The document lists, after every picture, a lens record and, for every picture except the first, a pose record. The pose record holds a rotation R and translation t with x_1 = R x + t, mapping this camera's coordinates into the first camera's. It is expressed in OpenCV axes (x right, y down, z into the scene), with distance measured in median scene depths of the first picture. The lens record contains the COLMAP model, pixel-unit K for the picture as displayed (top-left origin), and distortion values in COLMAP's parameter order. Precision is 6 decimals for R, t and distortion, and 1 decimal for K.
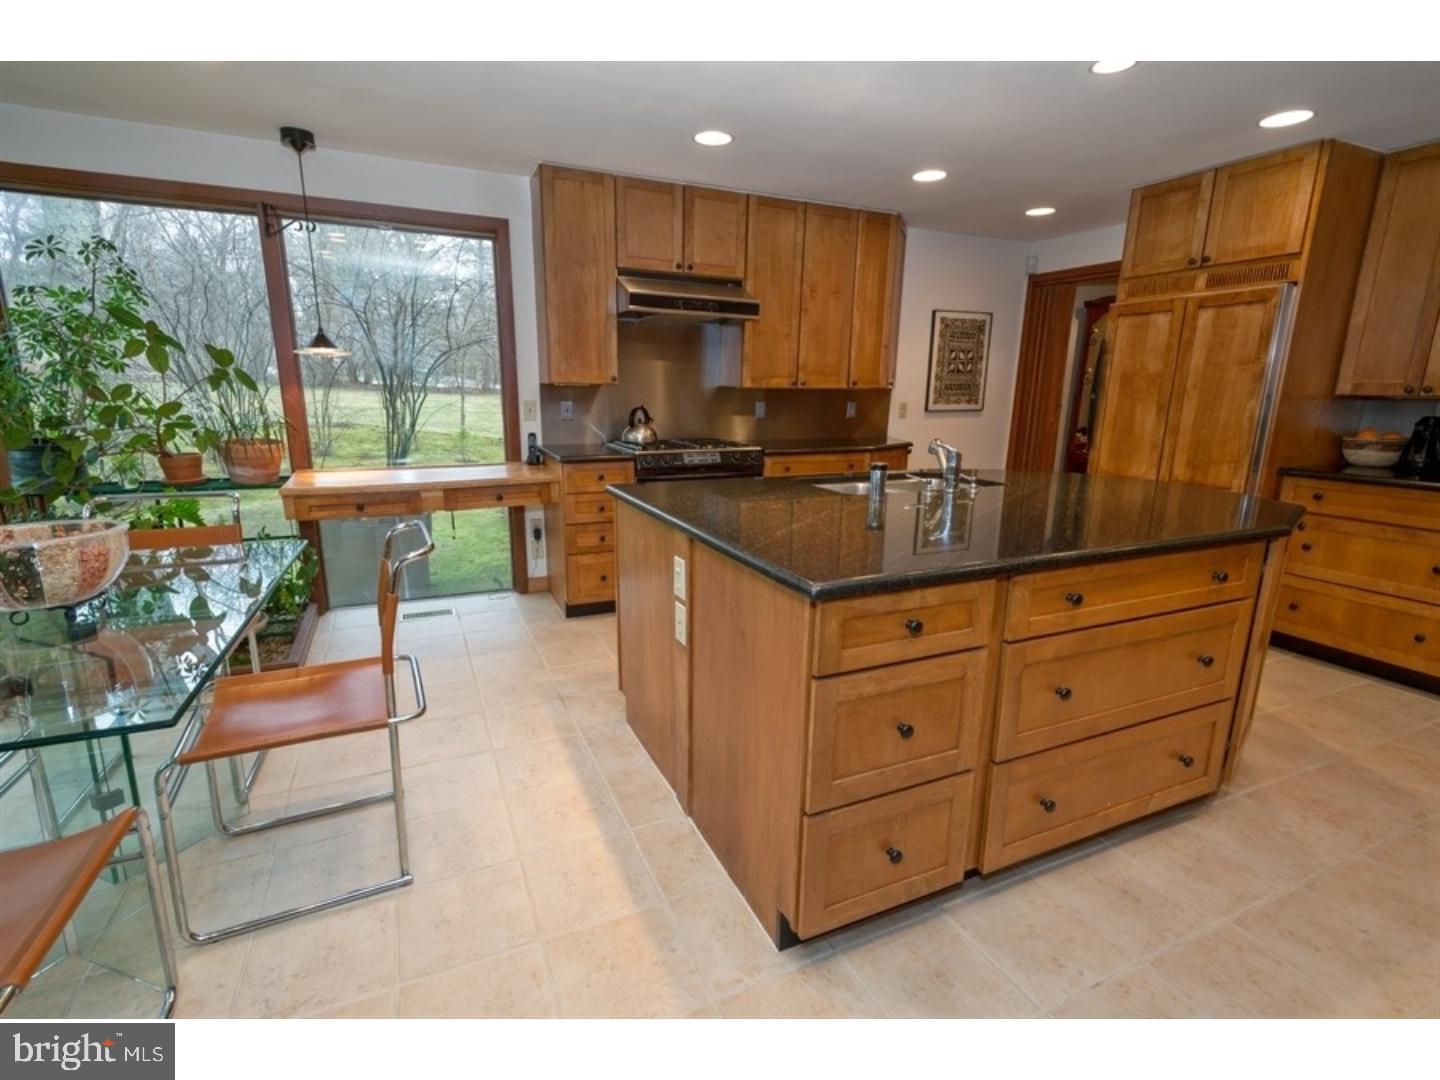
lens RADIAL K [[690.4, 0, 716.5], [0, 690.4, 541.4], [0, 0, 1]] dist [0.005067, 0.000516]
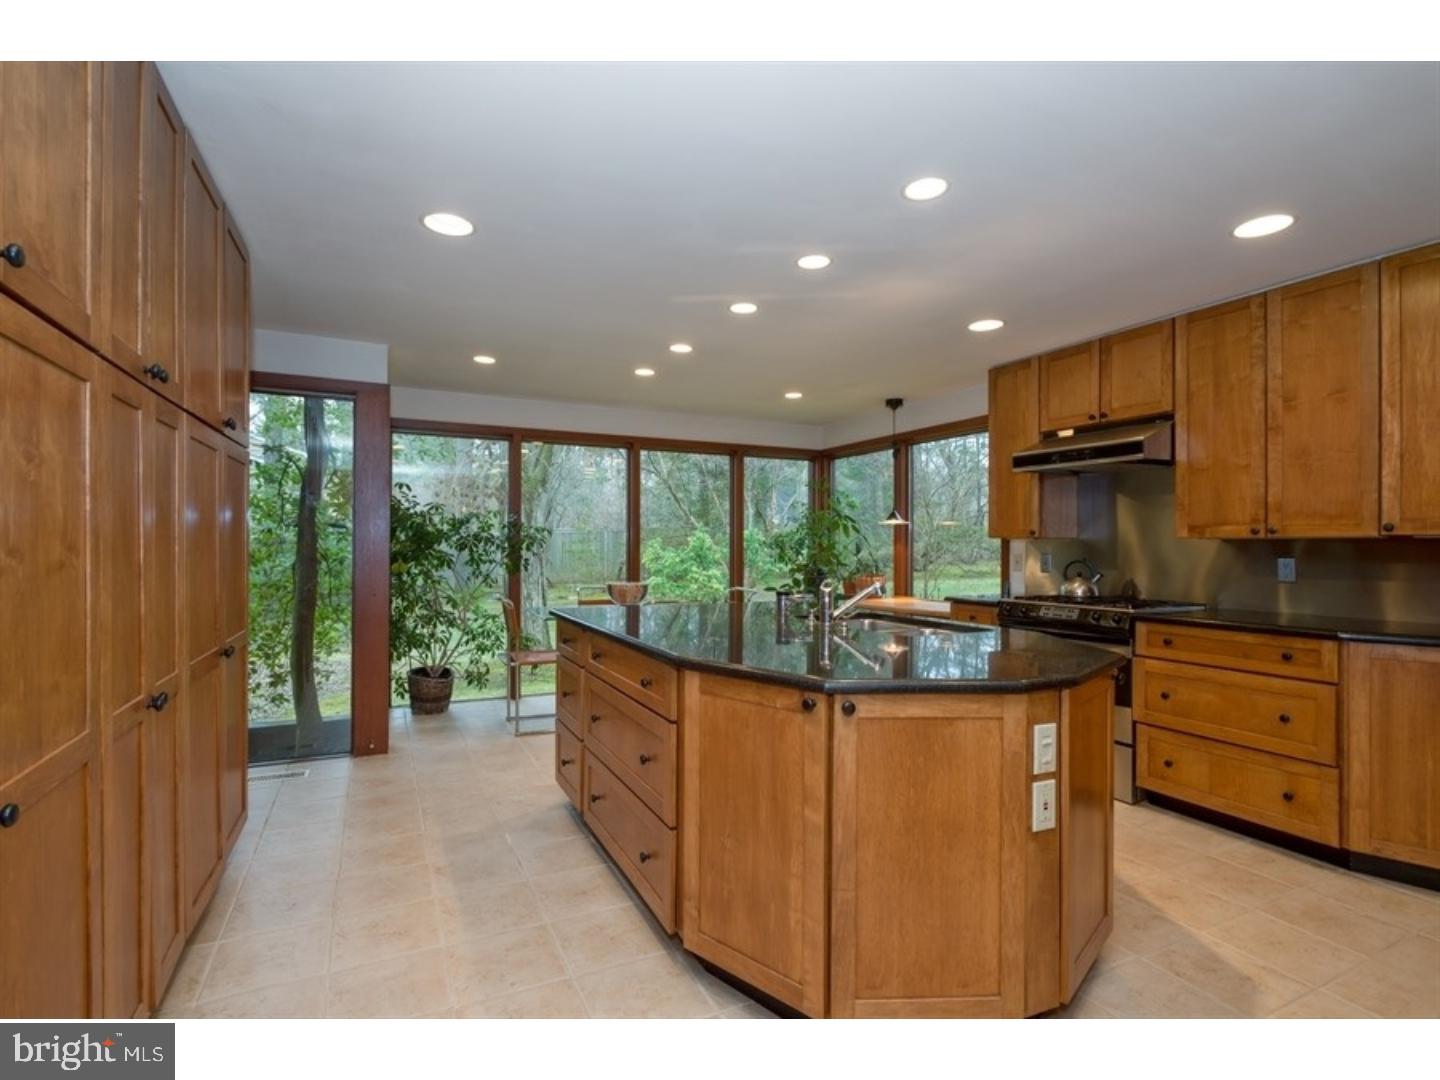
lens RADIAL K [[690.4, 0, 718.0], [0, 690.4, 543.4], [0, 0, 1]] dist [0.005067, 0.000516]
pose [[0.013153, -0.014084, -0.999814, 0.865262], [-0.223565, 0.974547, -0.016669, -0.089005], [0.974600, 0.223742, 0.009669, 0.496288]]
